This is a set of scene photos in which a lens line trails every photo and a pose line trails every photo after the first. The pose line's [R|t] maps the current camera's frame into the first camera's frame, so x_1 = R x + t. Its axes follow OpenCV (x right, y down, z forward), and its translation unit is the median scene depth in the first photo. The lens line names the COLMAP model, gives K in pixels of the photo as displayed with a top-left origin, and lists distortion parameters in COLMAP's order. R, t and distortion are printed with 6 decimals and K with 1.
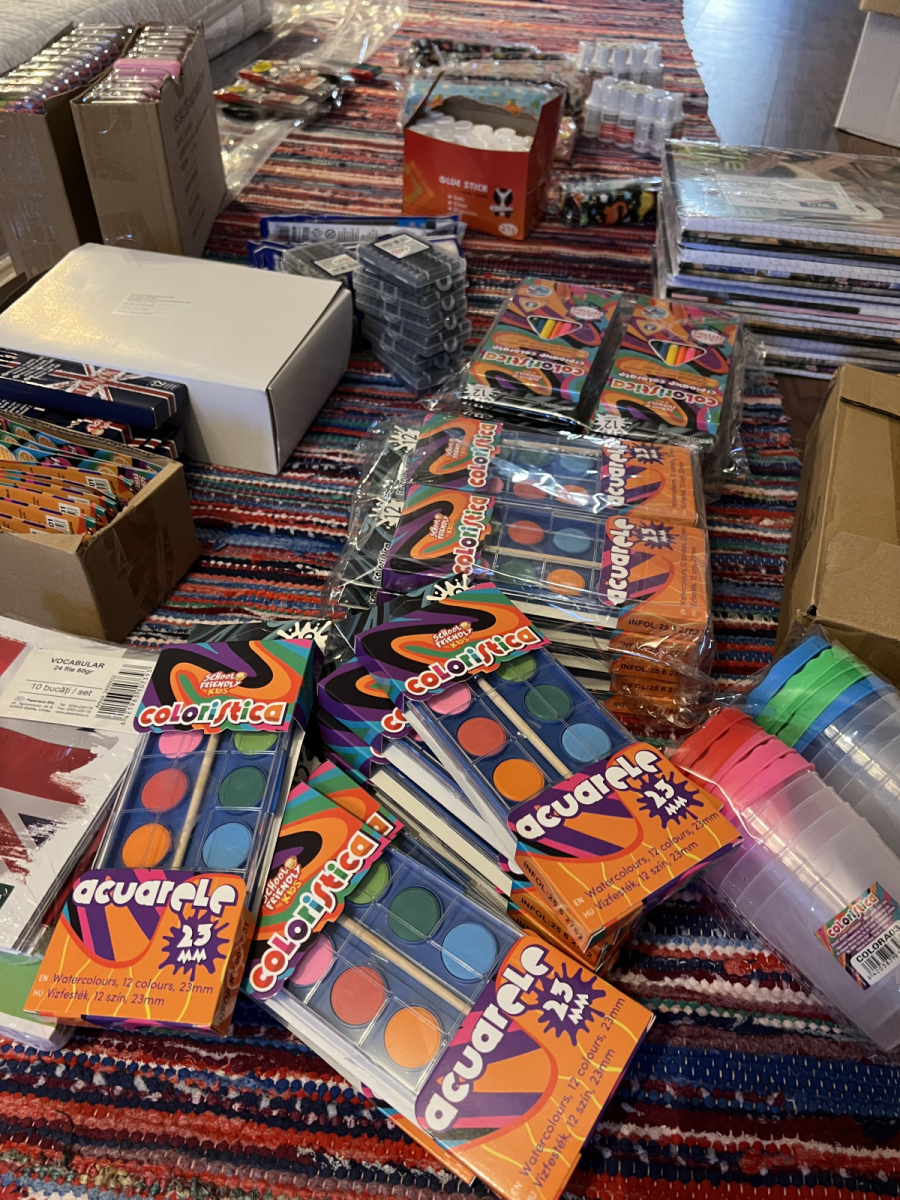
lens RADIAL K [[947.6, 0, 450.0], [0, 947.6, 600.0], [0, 0, 1]] dist [0.026122, -0.050967]
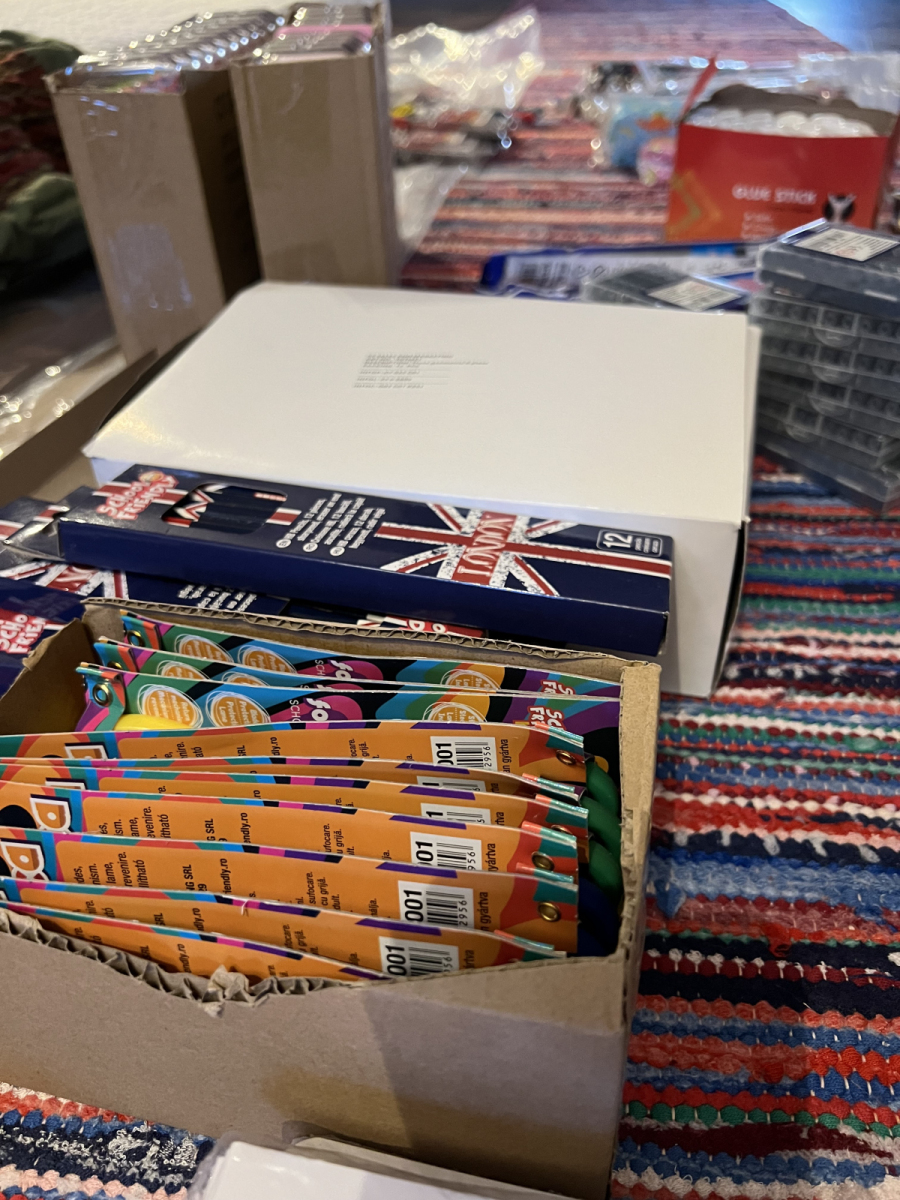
lens RADIAL K [[930.4, 0, 450.0], [0, 930.4, 600.0], [0, 0, 1]] dist [0.015248, -0.047899]
pose [[0.997920, -0.049484, -0.041327, -0.302436], [0.044784, 0.993165, -0.107782, -0.141868], [0.046378, 0.105707, 0.993315, 0.555300]]
